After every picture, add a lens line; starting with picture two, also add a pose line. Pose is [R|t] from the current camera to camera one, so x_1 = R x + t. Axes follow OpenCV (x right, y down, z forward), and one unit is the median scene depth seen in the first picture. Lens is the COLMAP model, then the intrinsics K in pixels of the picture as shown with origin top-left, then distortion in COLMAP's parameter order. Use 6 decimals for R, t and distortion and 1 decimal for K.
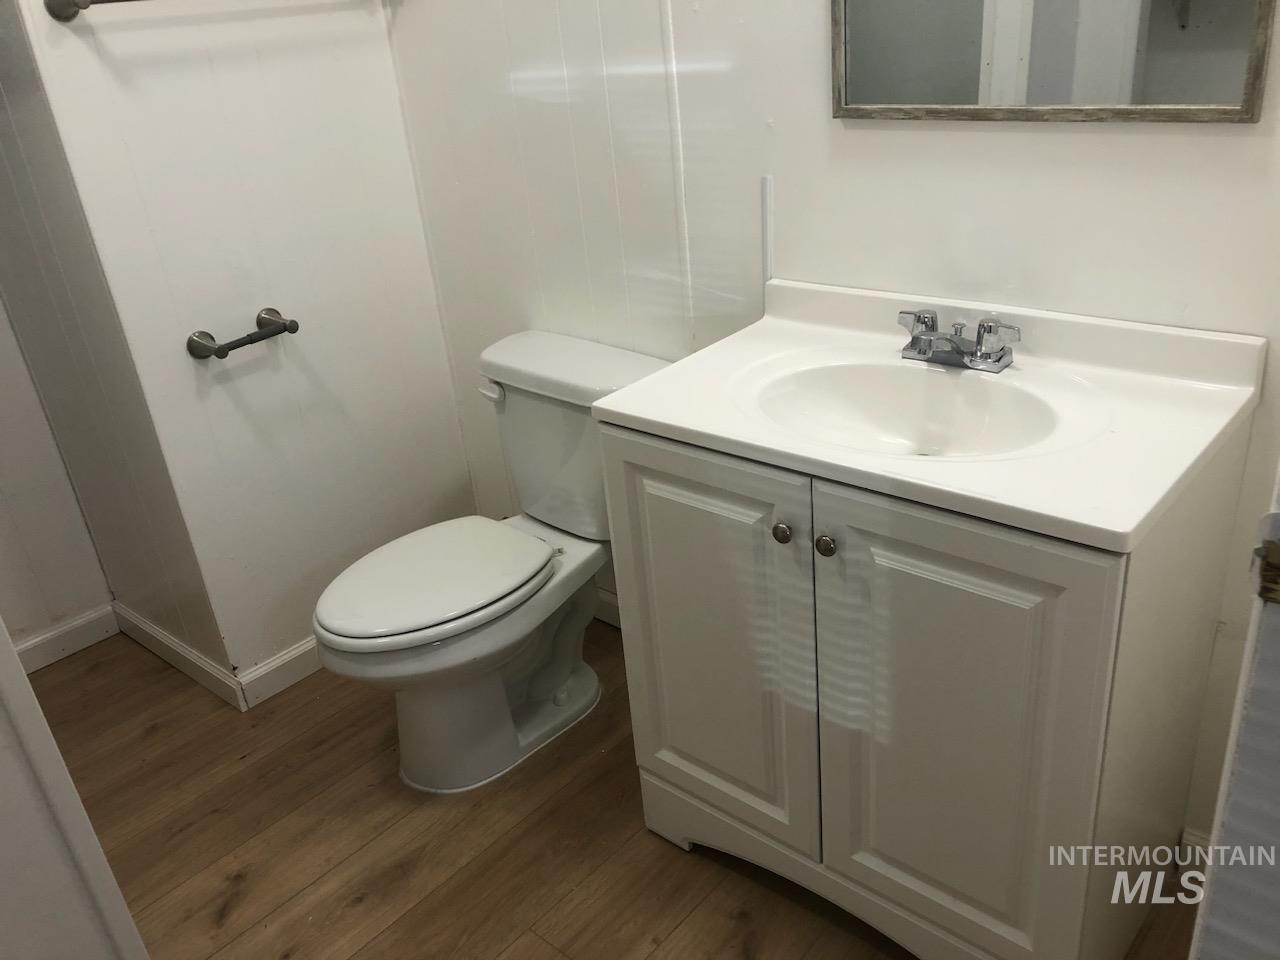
lens RADIAL K [[1041.0, 0, 633.8], [0, 1041.0, 484.6], [0, 0, 1]] dist [0.009753, -0.004424]
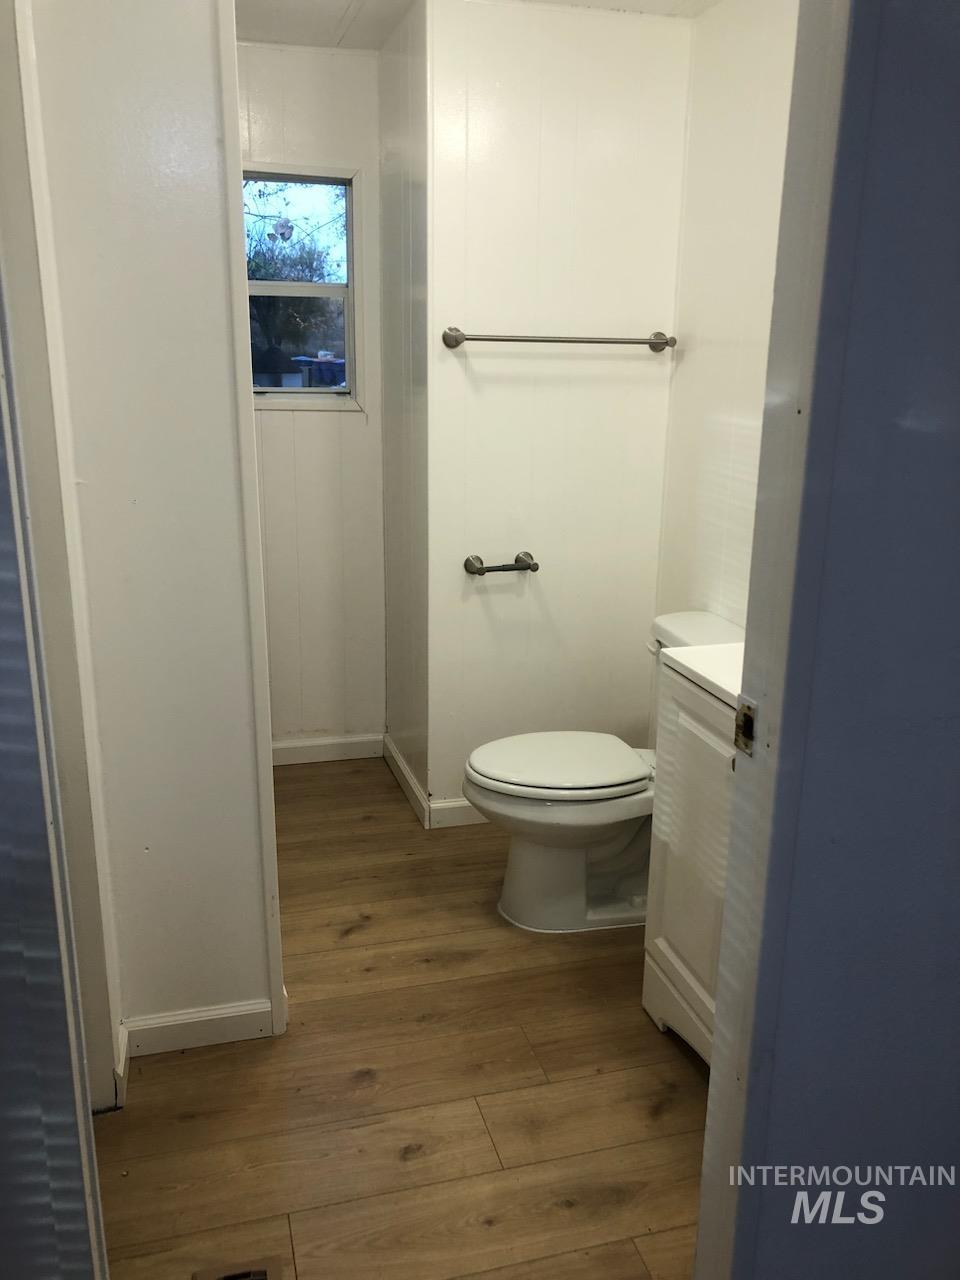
lens RADIAL K [[1041.0, 0, 484.6], [0, 1041.0, 639.7], [0, 0, 1]] dist [0.009753, -0.004424]
pose [[0.839982, 0.242820, -0.485251, 0.321921], [-0.313441, 0.947124, -0.068633, 0.058689], [0.442928, 0.209748, 0.871677, -0.226099]]
